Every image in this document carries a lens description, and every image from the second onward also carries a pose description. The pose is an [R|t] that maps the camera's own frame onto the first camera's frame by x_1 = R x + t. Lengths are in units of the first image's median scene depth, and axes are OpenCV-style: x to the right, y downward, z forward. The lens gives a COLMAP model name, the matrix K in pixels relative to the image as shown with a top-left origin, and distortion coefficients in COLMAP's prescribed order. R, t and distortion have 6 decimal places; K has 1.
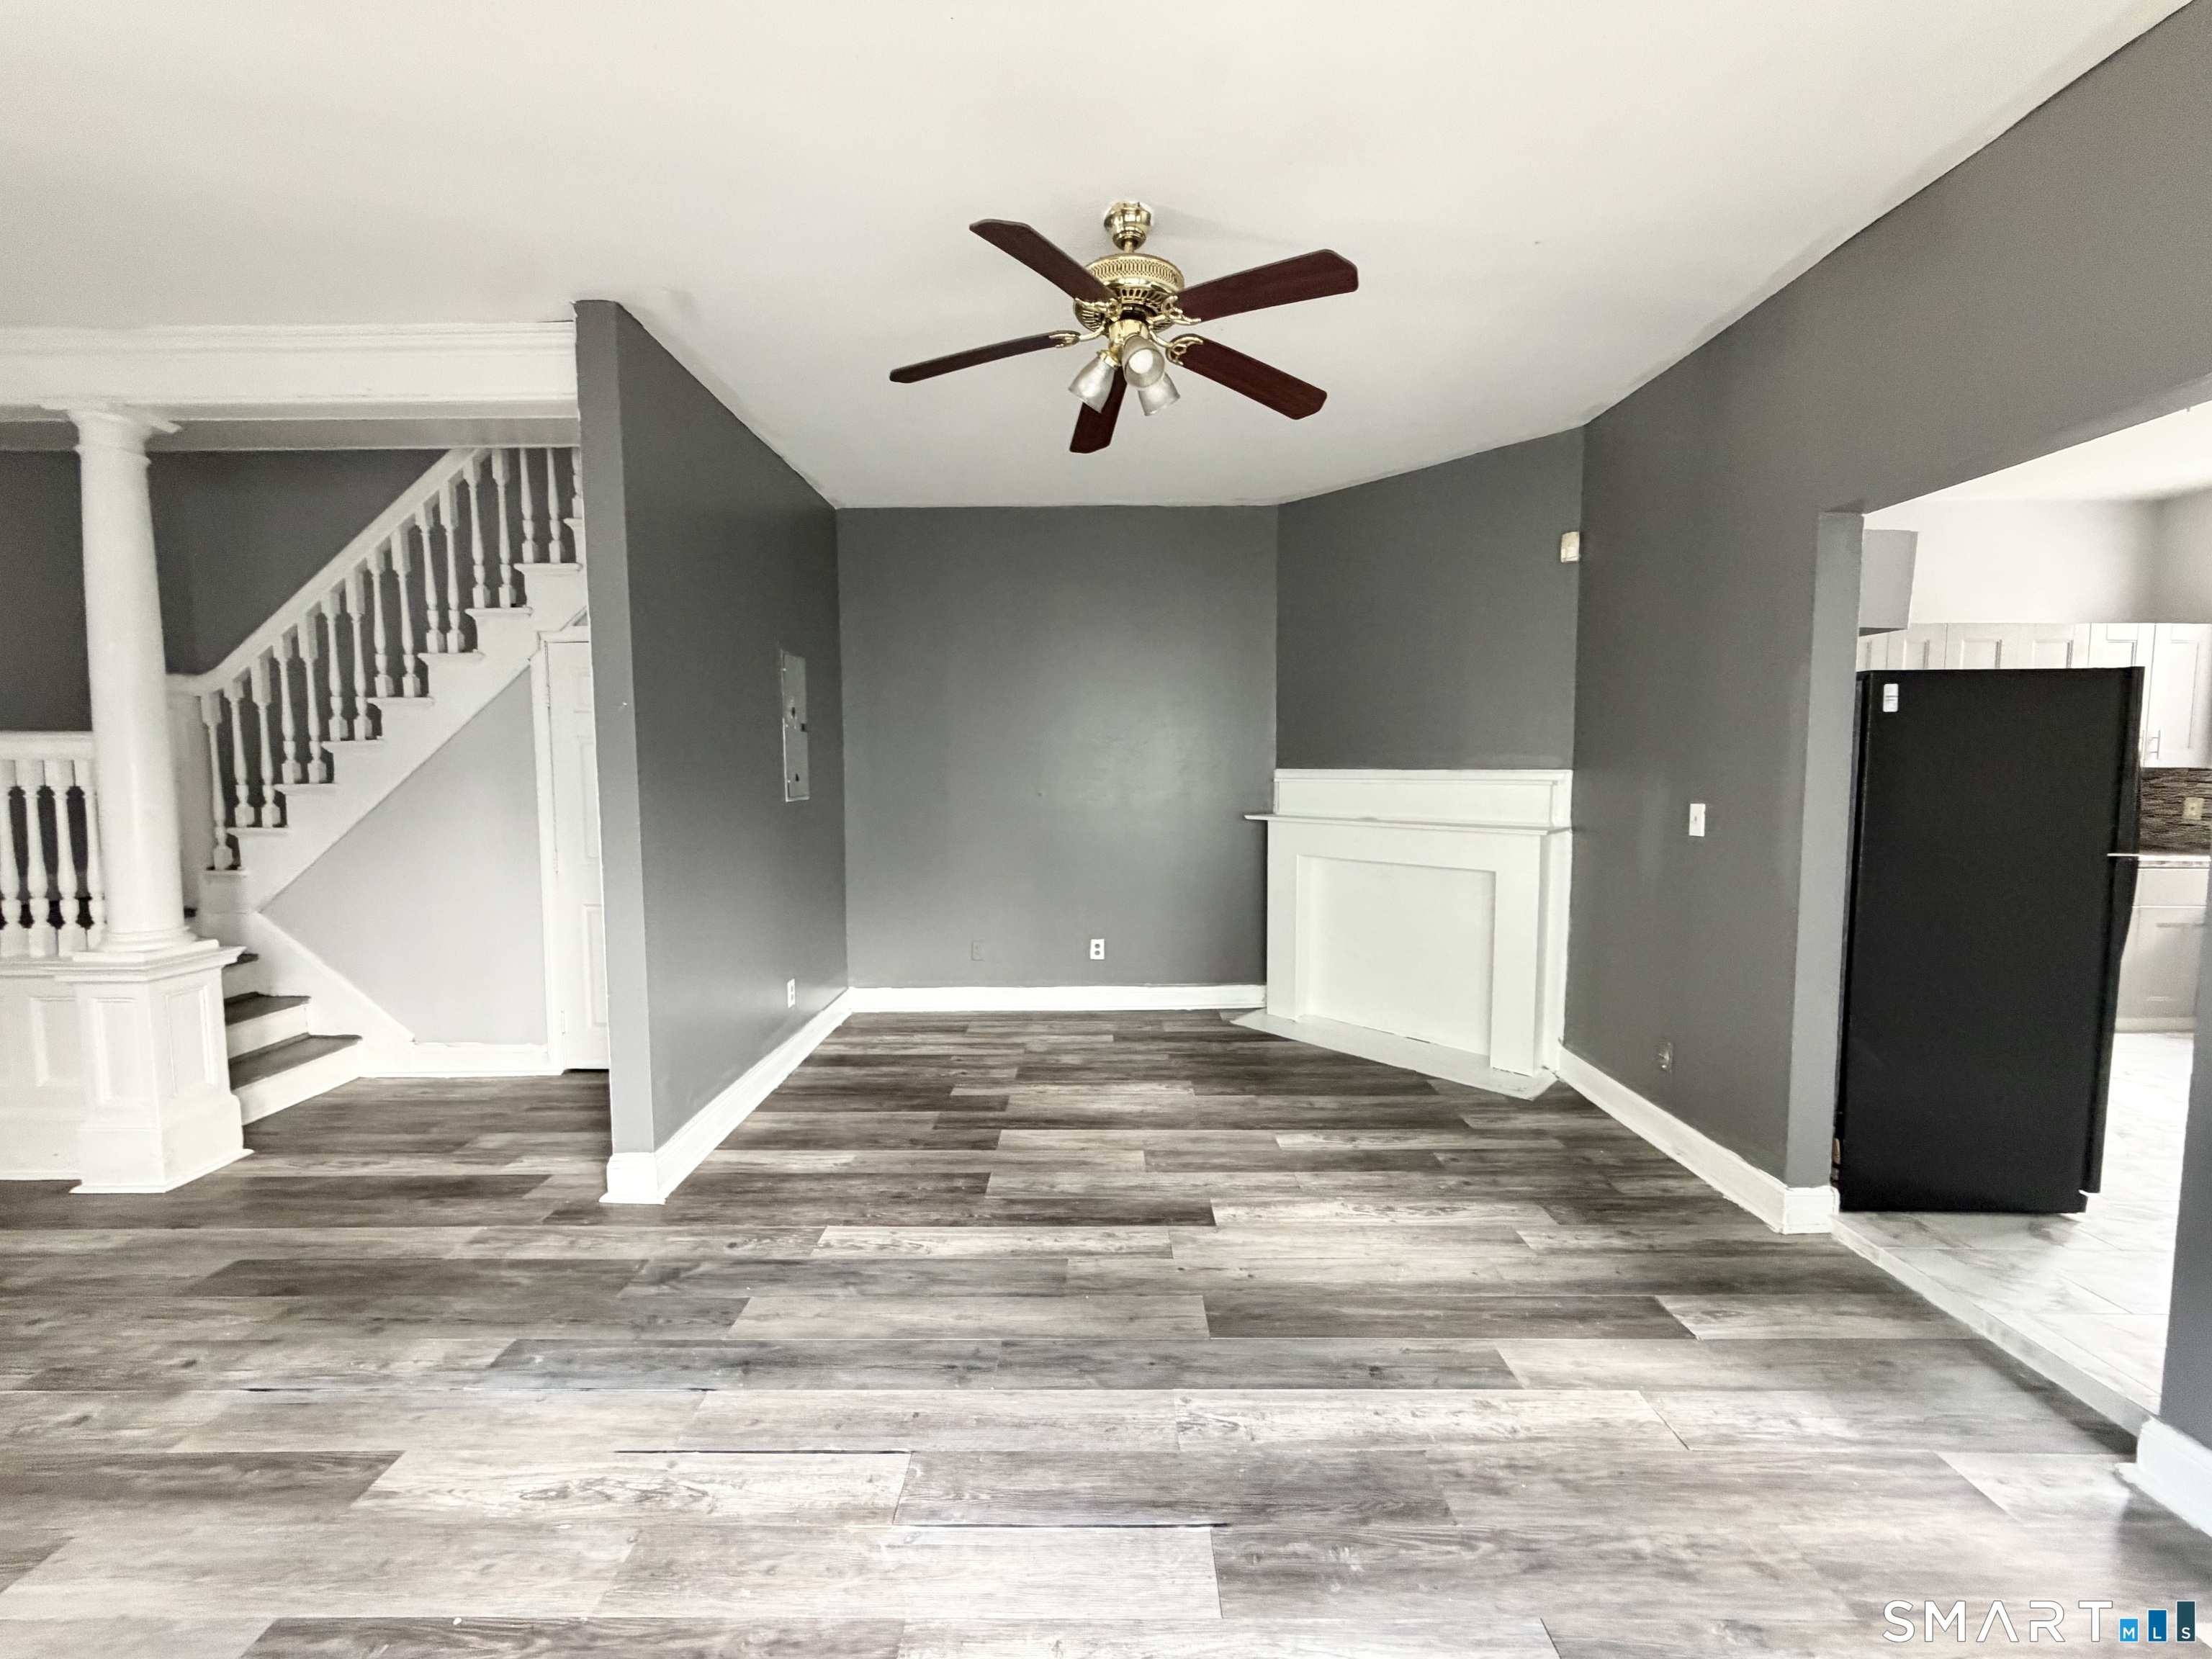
lens RADIAL K [[879.2, 0, 1100.8], [0, 879.2, 835.7], [0, 0, 1]] dist [-0.000157, -0.000164]
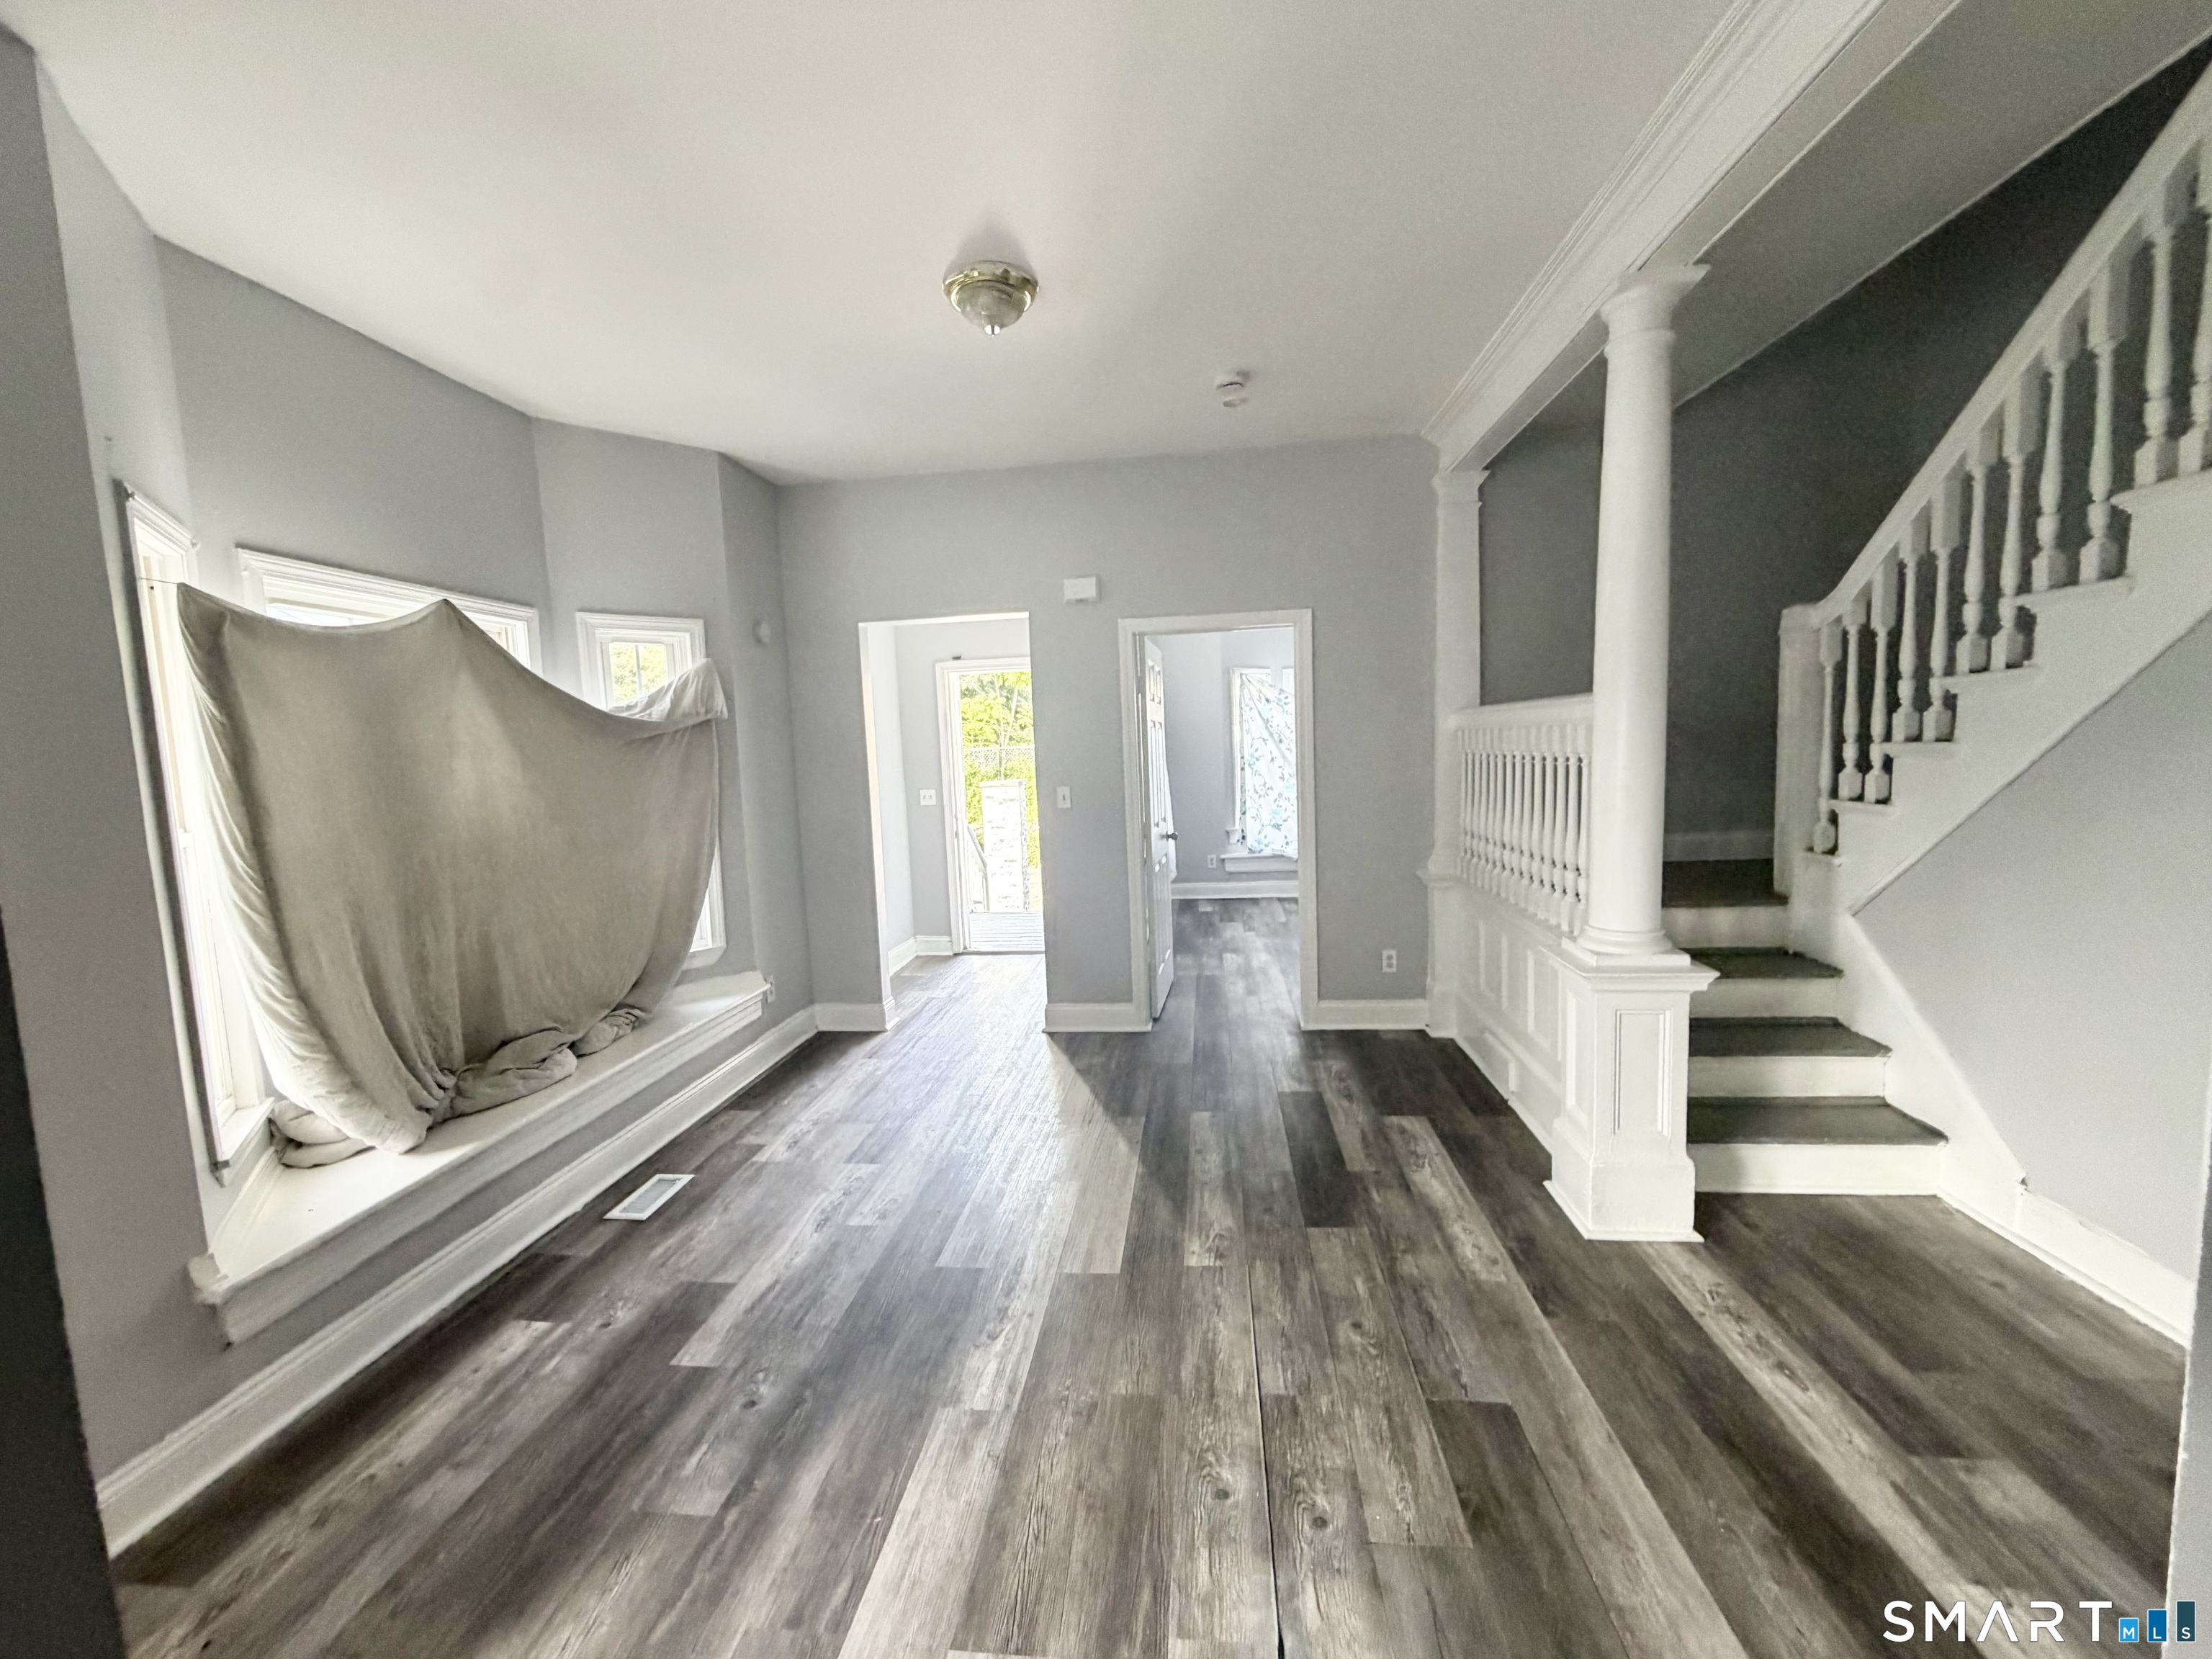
lens RADIAL K [[879.2, 0, 1099.7], [0, 879.2, 830.7], [0, 0, 1]] dist [-0.000157, -0.000164]
pose [[-0.113380, 0.103409, -0.988156, -0.206458], [-0.030945, 0.993719, 0.107541, -0.056689], [0.993070, 0.042771, -0.109468, 0.577322]]
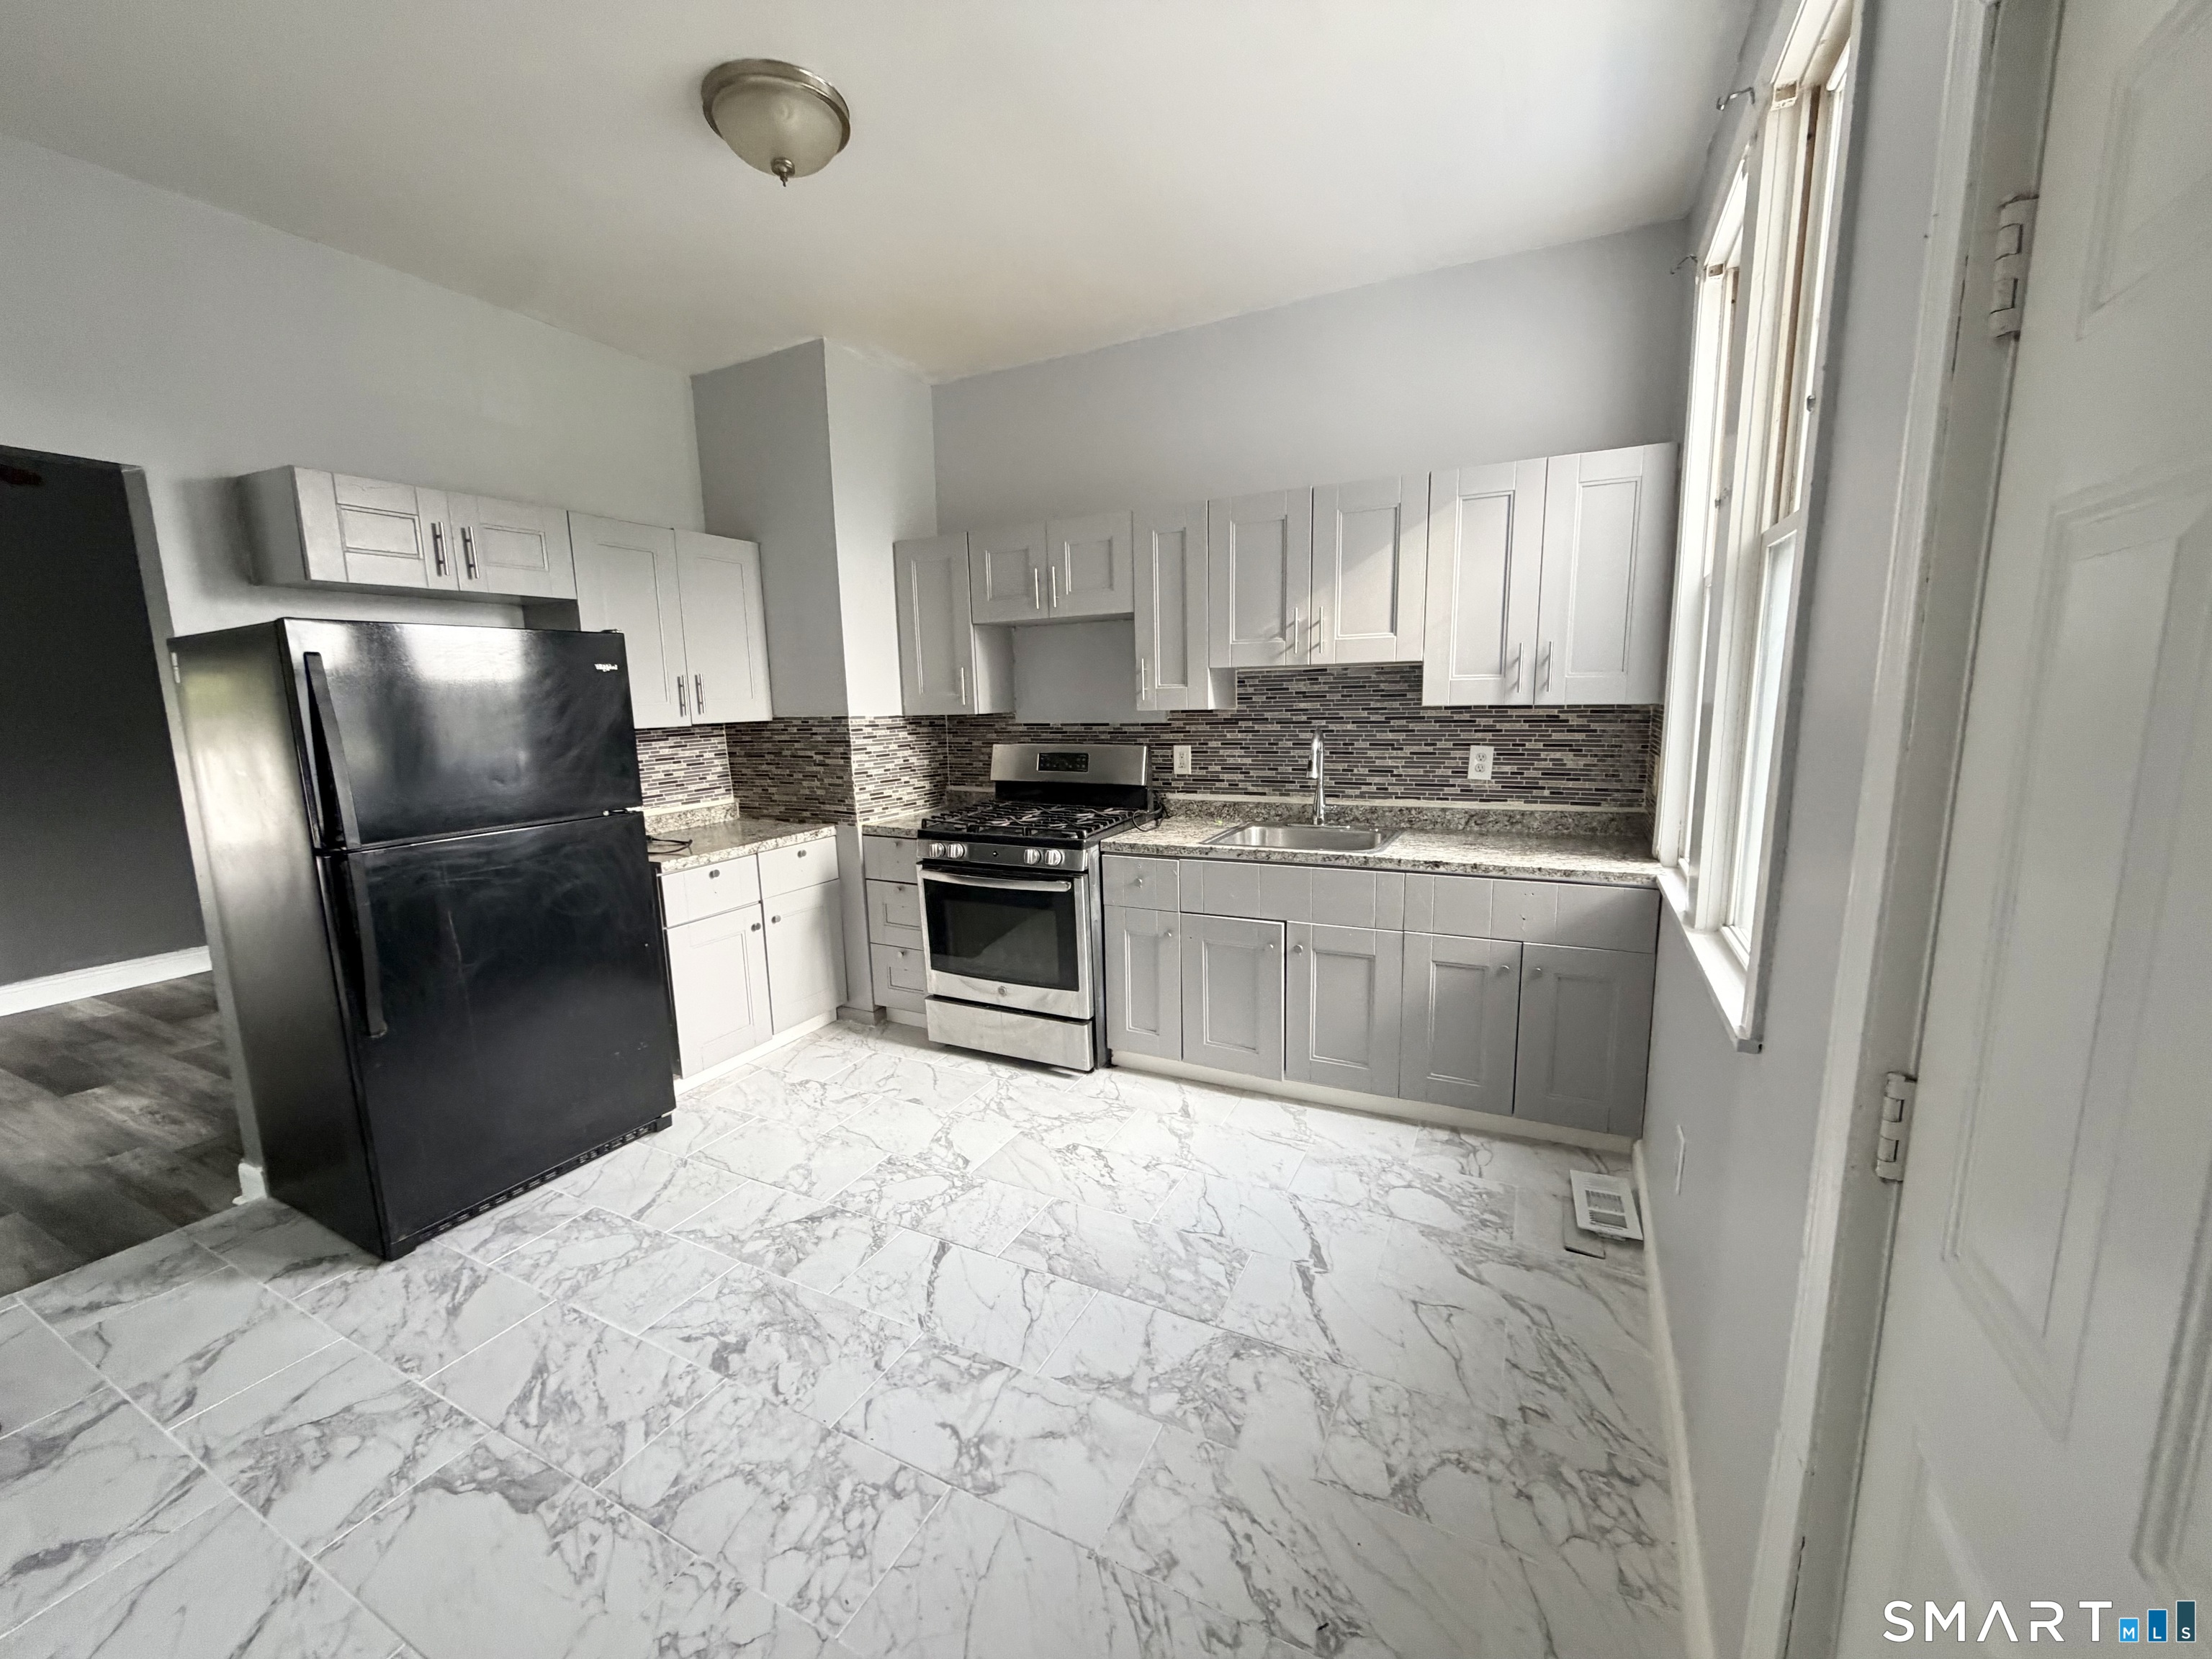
lens RADIAL K [[879.2, 0, 1100.4], [0, 879.2, 831.5], [0, 0, 1]] dist [-0.000157, -0.000164]
pose [[0.893917, 0.046950, -0.445768, 1.796581], [-0.005673, 0.995605, 0.093484, -0.070609], [0.448197, -0.081038, 0.890254, 0.484193]]
